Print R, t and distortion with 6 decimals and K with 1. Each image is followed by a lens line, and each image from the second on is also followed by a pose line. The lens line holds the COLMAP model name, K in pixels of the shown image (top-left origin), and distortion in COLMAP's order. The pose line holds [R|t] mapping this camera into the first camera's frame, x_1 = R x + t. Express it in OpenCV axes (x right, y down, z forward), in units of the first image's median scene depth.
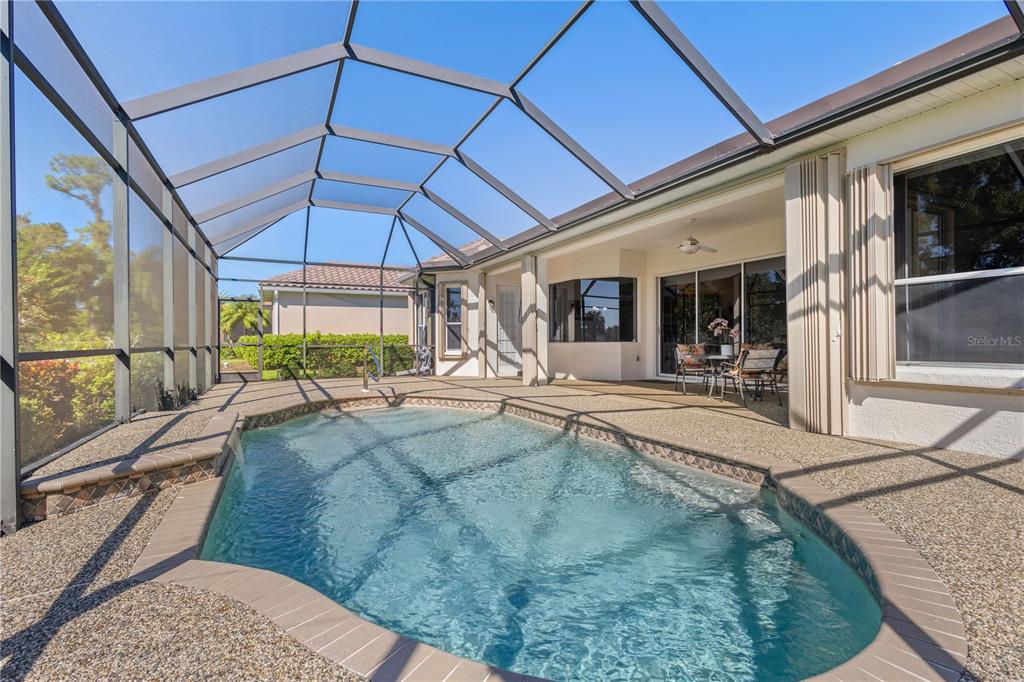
lens RADIAL K [[473.3, 0, 512.0], [0, 473.3, 341.0], [0, 0, 1]] dist [0.010944, -0.000484]
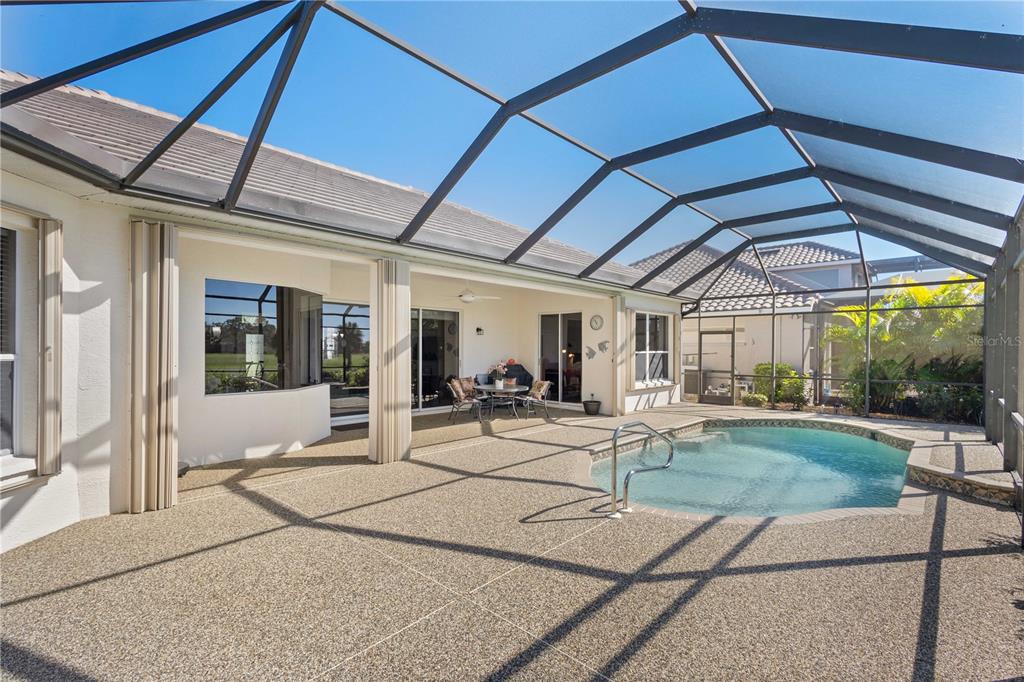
lens RADIAL K [[473.3, 0, 512.0], [0, 473.3, 341.0], [0, 0, 1]] dist [0.010944, -0.000484]
pose [[-0.354320, 0.018525, 0.934941, -1.279002], [-0.003931, 0.999765, -0.021300, -0.112065], [-0.935116, -0.011223, -0.354164, 2.233016]]
